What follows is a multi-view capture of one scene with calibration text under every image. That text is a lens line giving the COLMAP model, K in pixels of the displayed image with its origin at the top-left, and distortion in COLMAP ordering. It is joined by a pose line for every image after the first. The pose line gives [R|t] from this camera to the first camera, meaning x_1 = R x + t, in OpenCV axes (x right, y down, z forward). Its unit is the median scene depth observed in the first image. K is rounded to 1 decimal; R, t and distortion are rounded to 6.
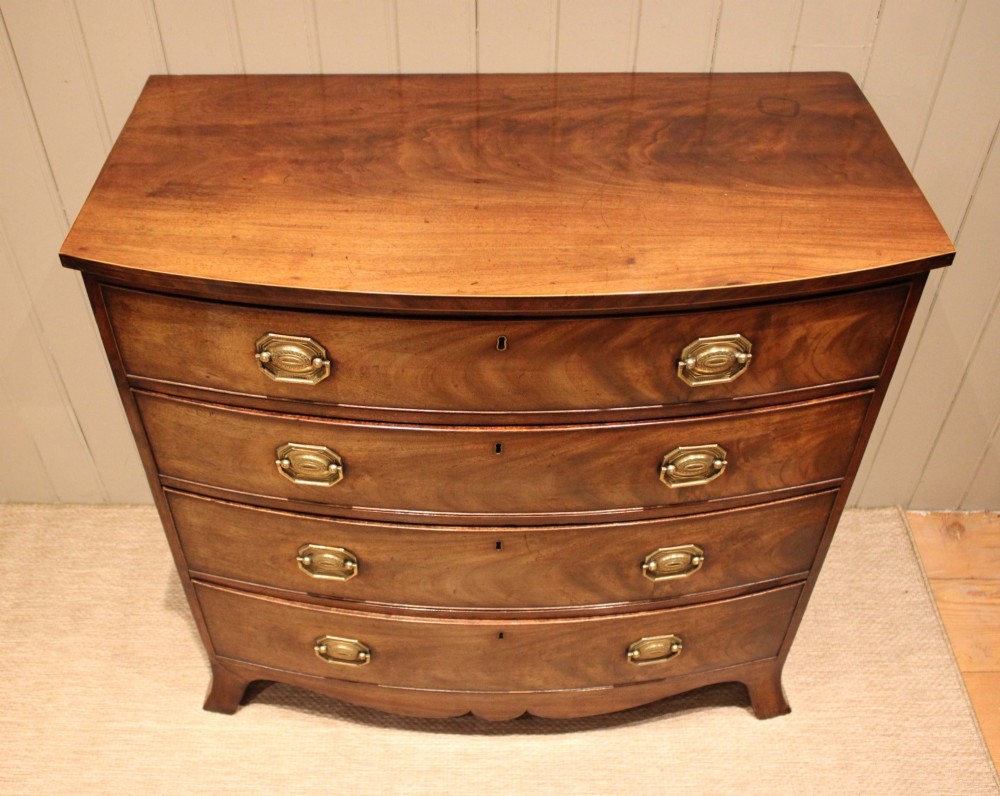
lens RADIAL K [[1011.7, 0, 461.2], [0, 1011.7, 428.1], [0, 0, 1]] dist [-0.119283, 0.000000]
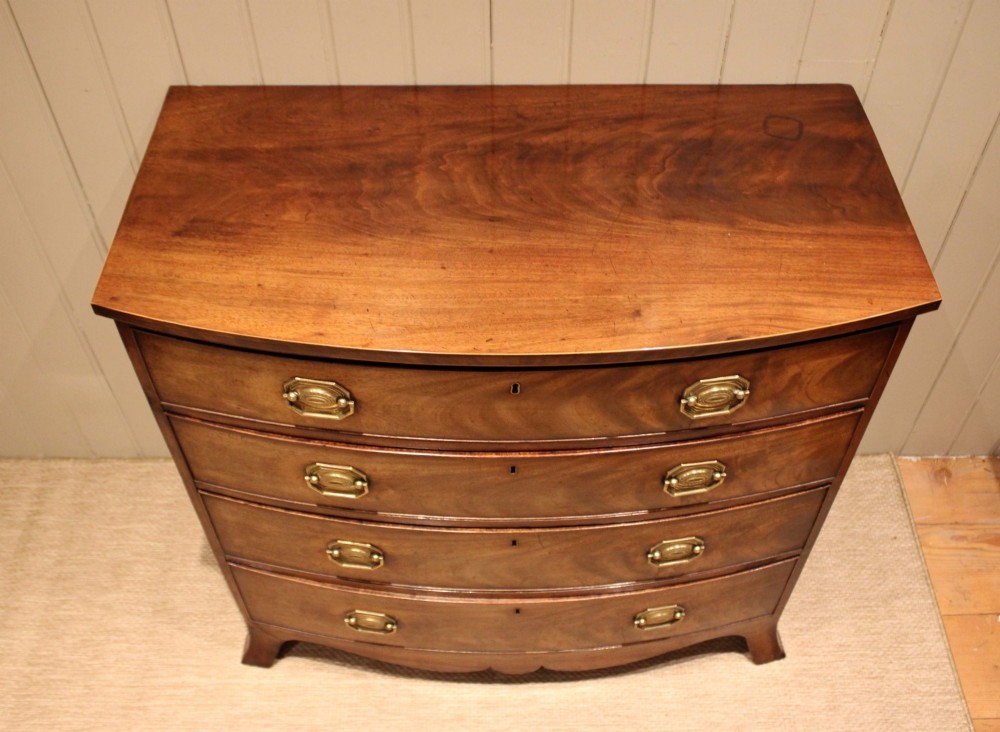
lens RADIAL K [[989.3, 0, 522.4], [0, 989.3, 379.1], [0, 0, 1]] dist [-0.127567, 0.000000]
pose [[0.999100, -0.008496, 0.041558, 0.003388], [0.004554, 0.995557, 0.094049, -0.163913], [-0.042173, -0.093775, 0.994700, -0.030674]]
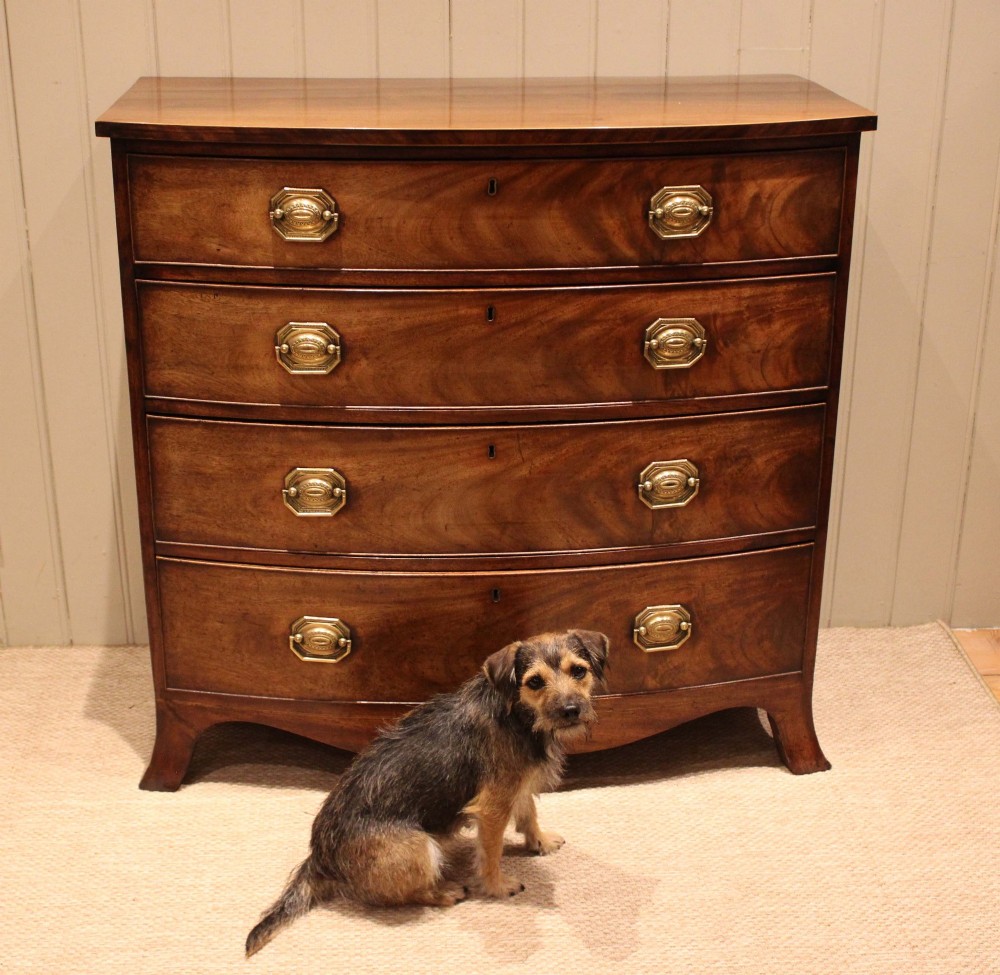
lens RADIAL K [[1553.3, 0, 479.6], [0, 1553.3, 557.1], [0, 0, 1]] dist [-0.105572, 0.000000]
pose [[0.996736, -0.017186, 0.078883, -0.101675], [0.044050, 0.934593, -0.352981, 0.787434], [-0.067657, 0.355304, 0.932299, -0.405832]]
